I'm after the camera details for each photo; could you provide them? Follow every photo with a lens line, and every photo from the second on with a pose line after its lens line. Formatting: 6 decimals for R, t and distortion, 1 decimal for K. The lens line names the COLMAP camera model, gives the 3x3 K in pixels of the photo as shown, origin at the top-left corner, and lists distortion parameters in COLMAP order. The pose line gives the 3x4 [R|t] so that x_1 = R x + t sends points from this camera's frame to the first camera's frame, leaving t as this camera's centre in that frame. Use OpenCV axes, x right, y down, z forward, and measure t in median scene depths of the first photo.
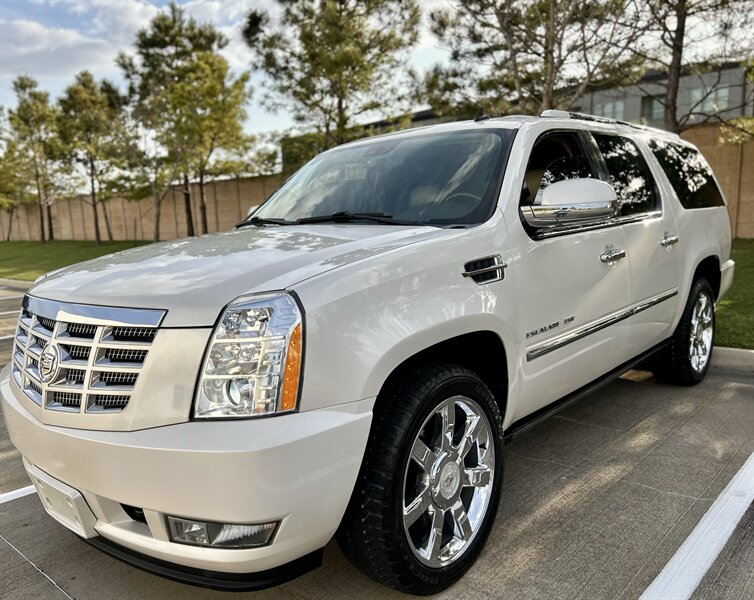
lens RADIAL K [[672.9, 0, 337.8], [0, 672.9, 312.4], [0, 0, 1]] dist [0.010109, -0.005427]
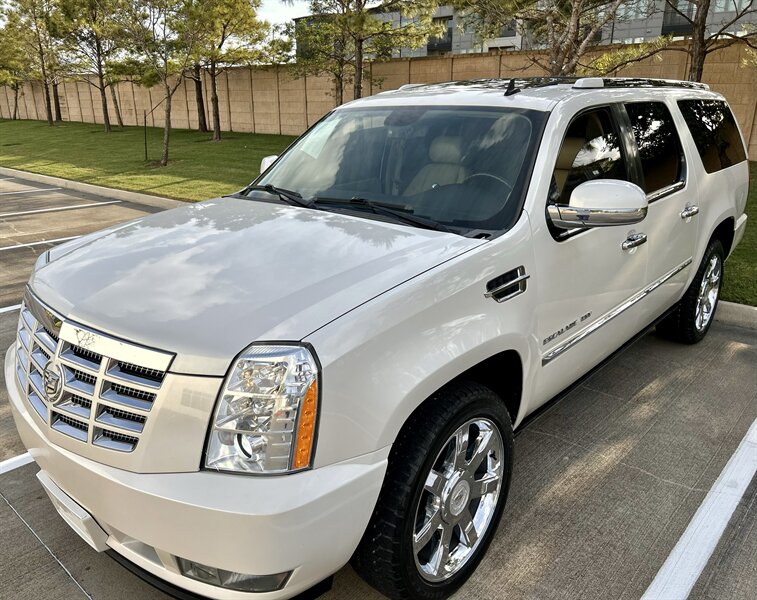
lens RADIAL K [[650.7, 0, 368.7], [0, 650.7, 298.2], [0, 0, 1]] dist [0.007305, -0.007574]
pose [[0.998960, 0.028971, 0.035220, -0.008378], [-0.034434, 0.985527, 0.165982, -0.125697], [-0.029902, -0.167022, 0.985500, 0.052886]]
